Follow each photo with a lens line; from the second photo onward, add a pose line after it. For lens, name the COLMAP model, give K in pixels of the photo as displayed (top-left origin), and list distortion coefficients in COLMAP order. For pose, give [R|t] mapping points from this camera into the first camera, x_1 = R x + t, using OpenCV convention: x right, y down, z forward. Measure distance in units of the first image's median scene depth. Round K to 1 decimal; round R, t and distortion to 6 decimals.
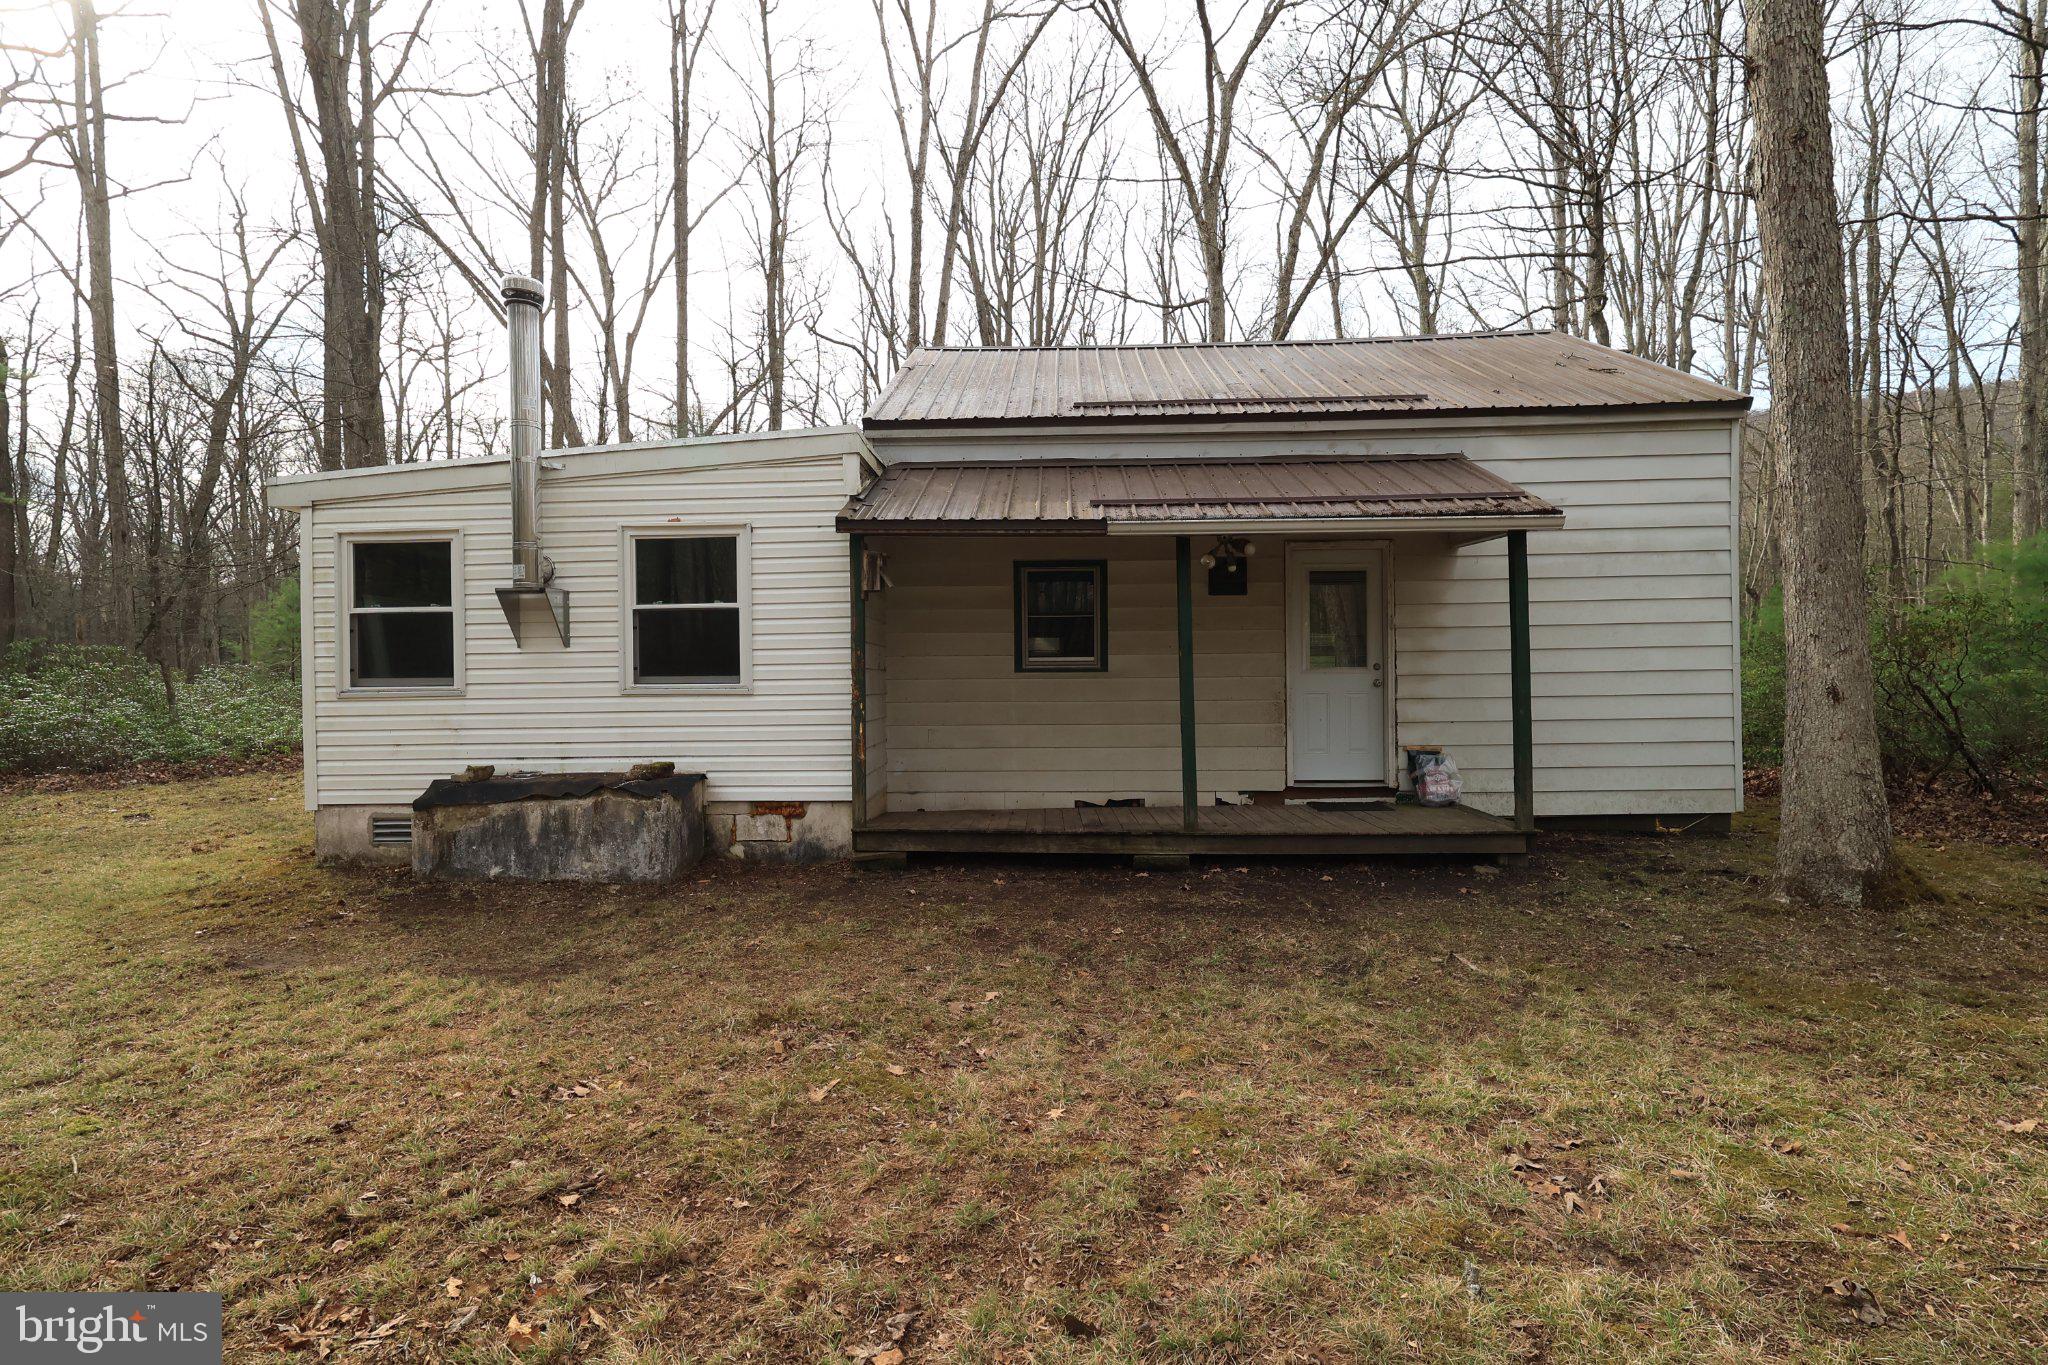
lens RADIAL K [[949.8, 0, 1017.7], [0, 949.8, 679.5], [0, 0, 1]] dist [0.001317, 0.000192]
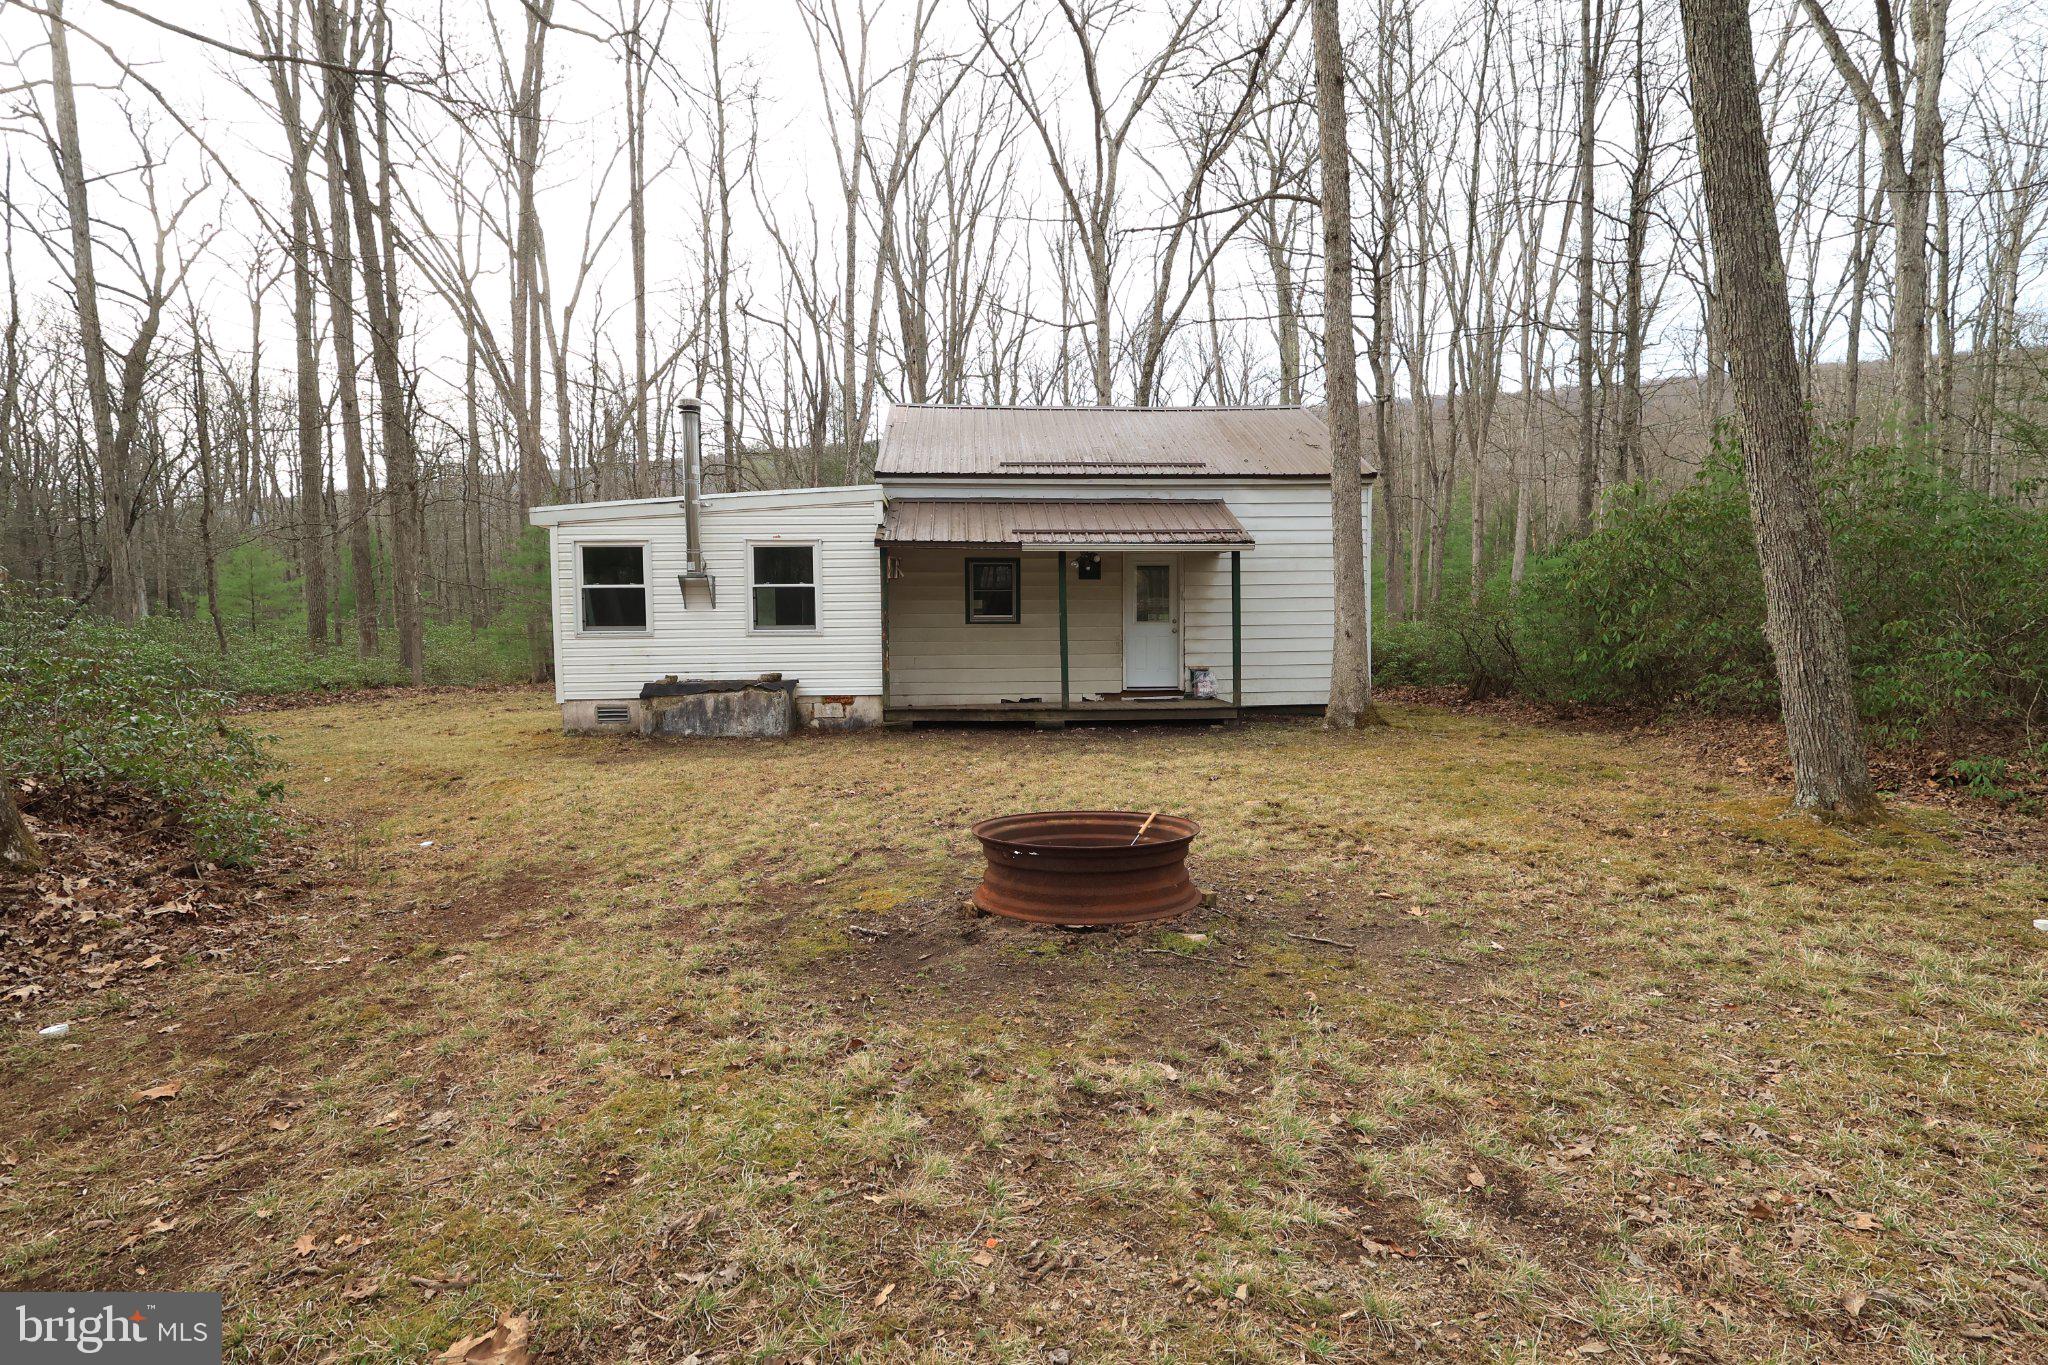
lens RADIAL K [[949.8, 0, 1017.7], [0, 949.8, 679.5], [0, 0, 1]] dist [0.001317, 0.000192]
pose [[0.994714, -0.003145, 0.102635, -0.087915], [-0.001810, 0.998838, 0.048152, 0.009881], [-0.102668, -0.048083, 0.993553, -0.718969]]
